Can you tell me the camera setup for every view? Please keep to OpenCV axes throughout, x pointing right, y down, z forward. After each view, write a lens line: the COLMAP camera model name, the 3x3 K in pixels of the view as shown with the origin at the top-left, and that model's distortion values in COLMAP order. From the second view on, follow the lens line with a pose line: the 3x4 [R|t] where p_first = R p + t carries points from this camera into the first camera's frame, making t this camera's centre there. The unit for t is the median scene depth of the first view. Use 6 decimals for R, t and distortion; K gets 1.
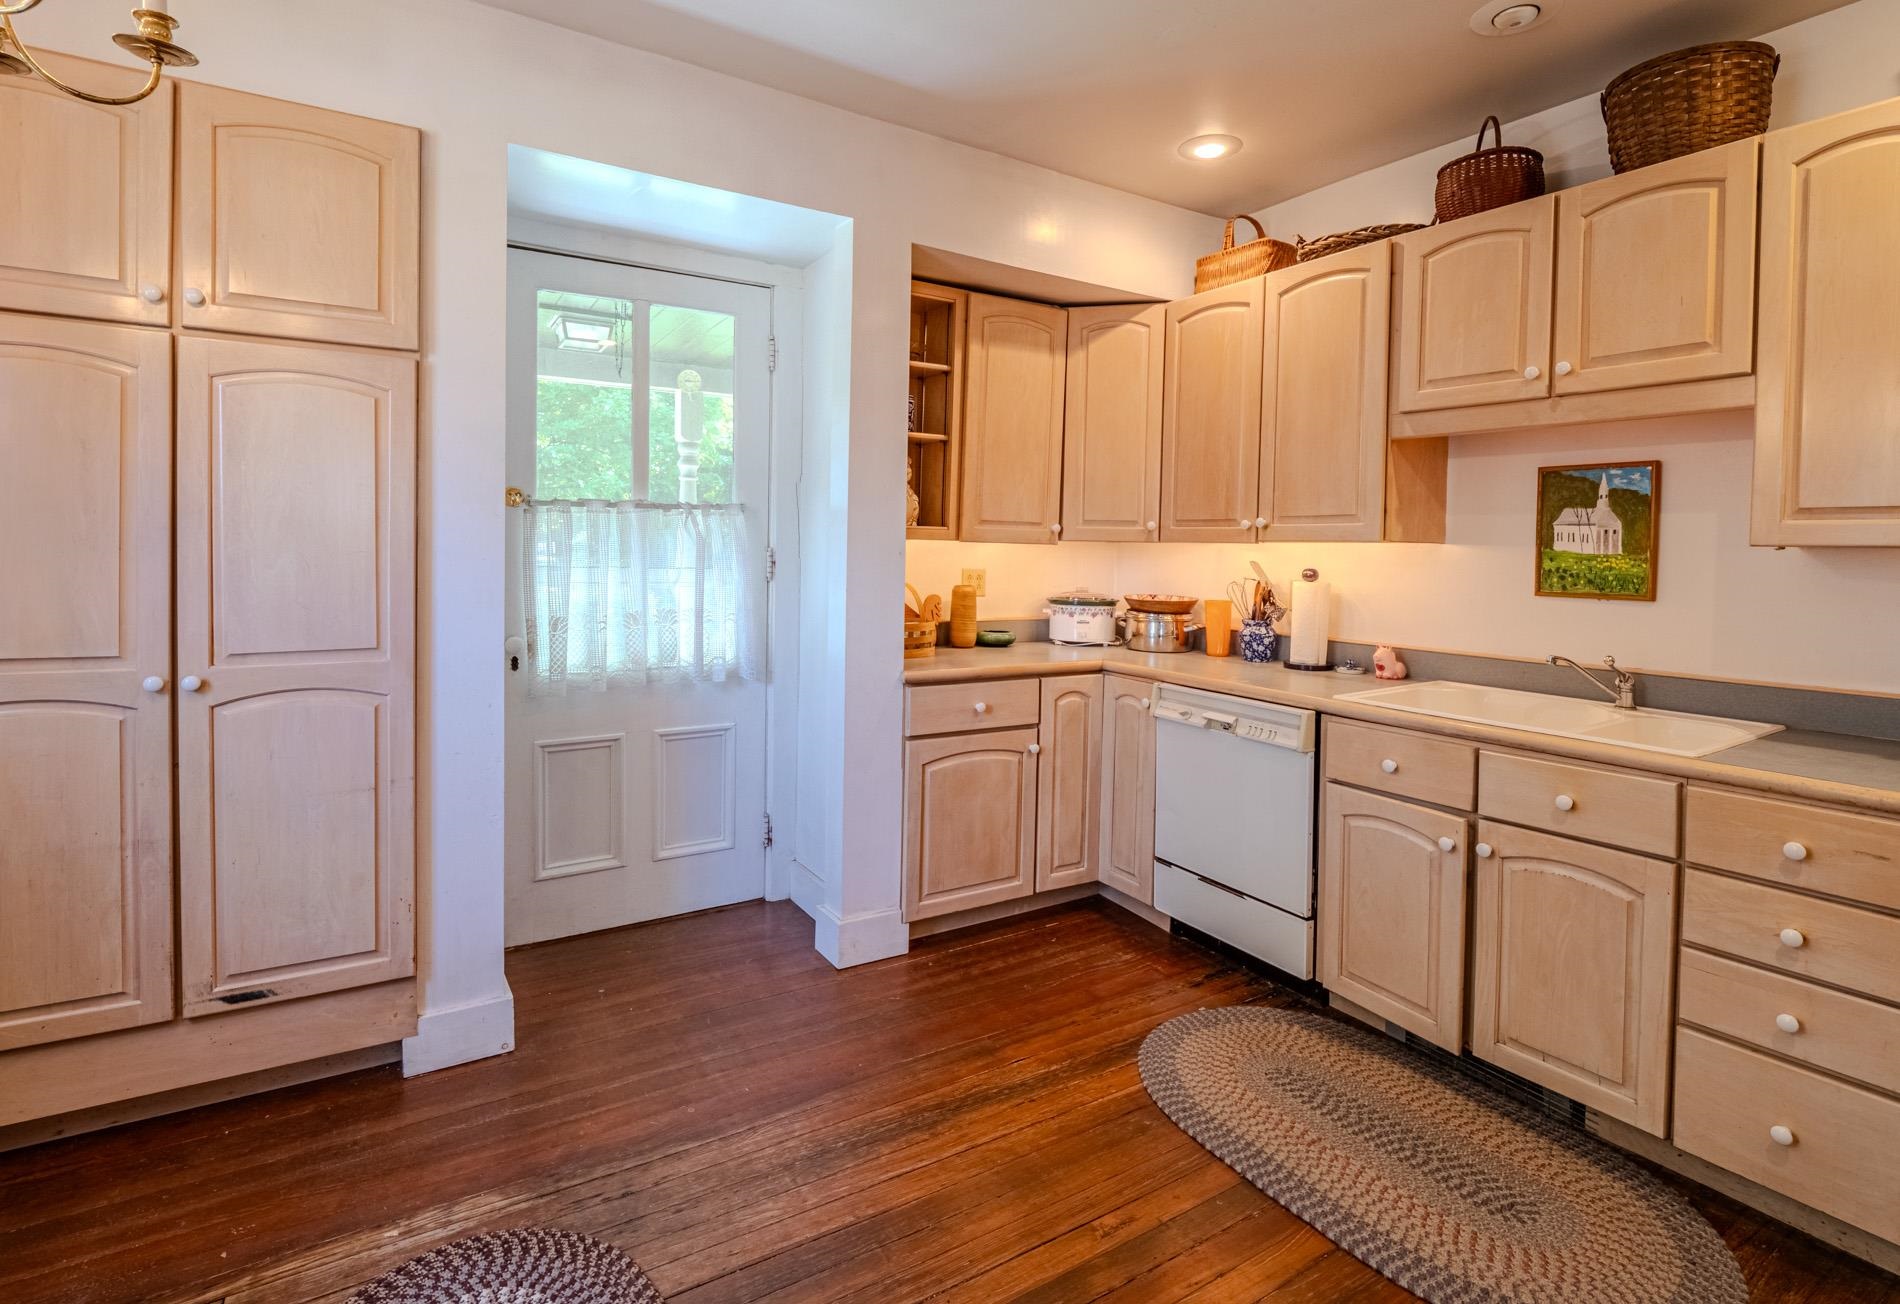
lens RADIAL K [[929.8, 0, 947.1], [0, 929.8, 571.0], [0, 0, 1]] dist [-0.014882, -0.001131]
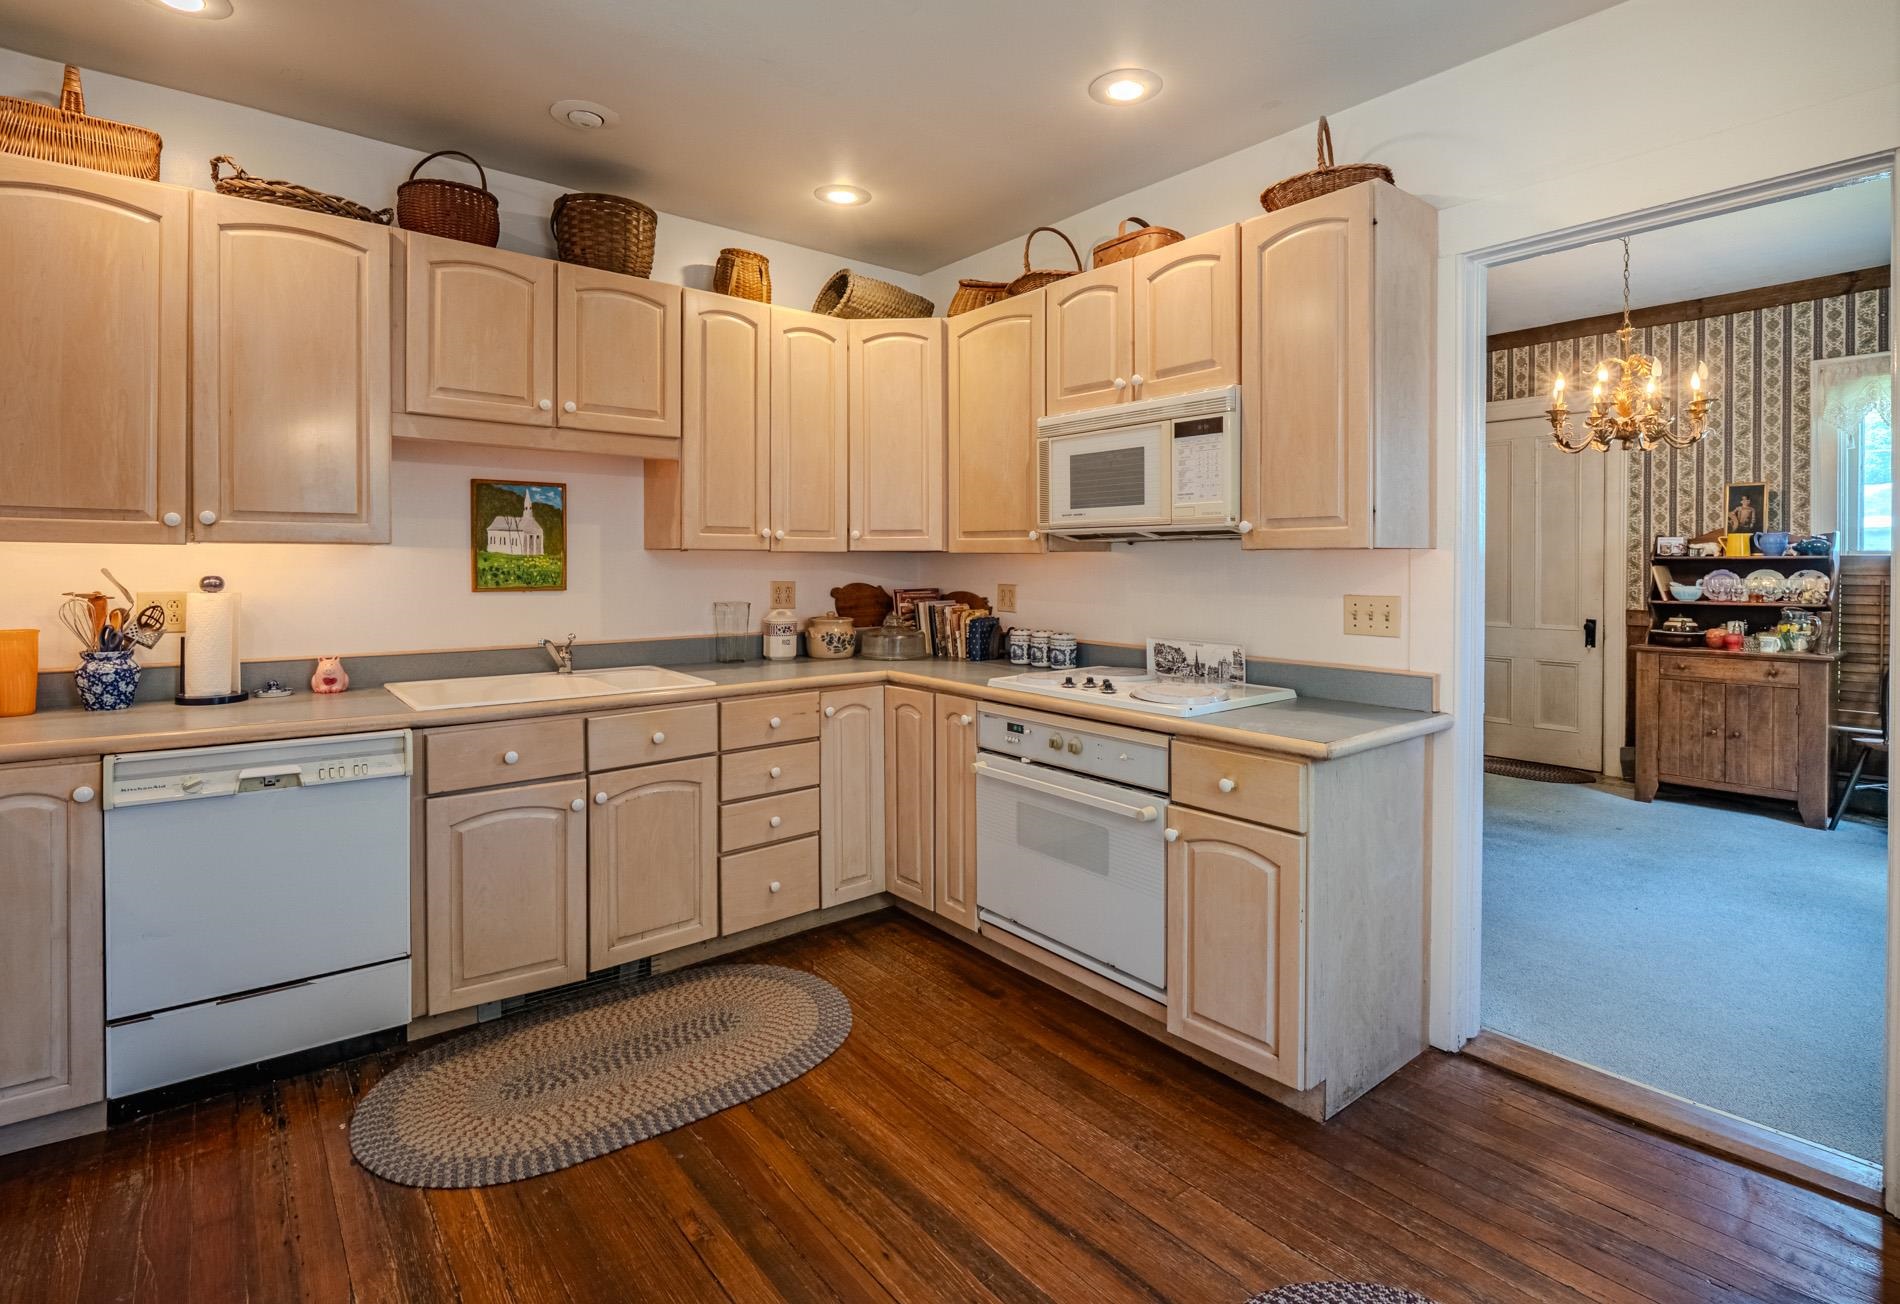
lens RADIAL K [[929.8, 0, 946.9], [0, 929.8, 573.2], [0, 0, 1]] dist [-0.014882, -0.001131]
pose [[-0.121195, -0.030536, 0.992159, -0.575609], [0.019430, 0.999262, 0.033128, -0.023311], [-0.992438, 0.023293, -0.120513, 0.576281]]
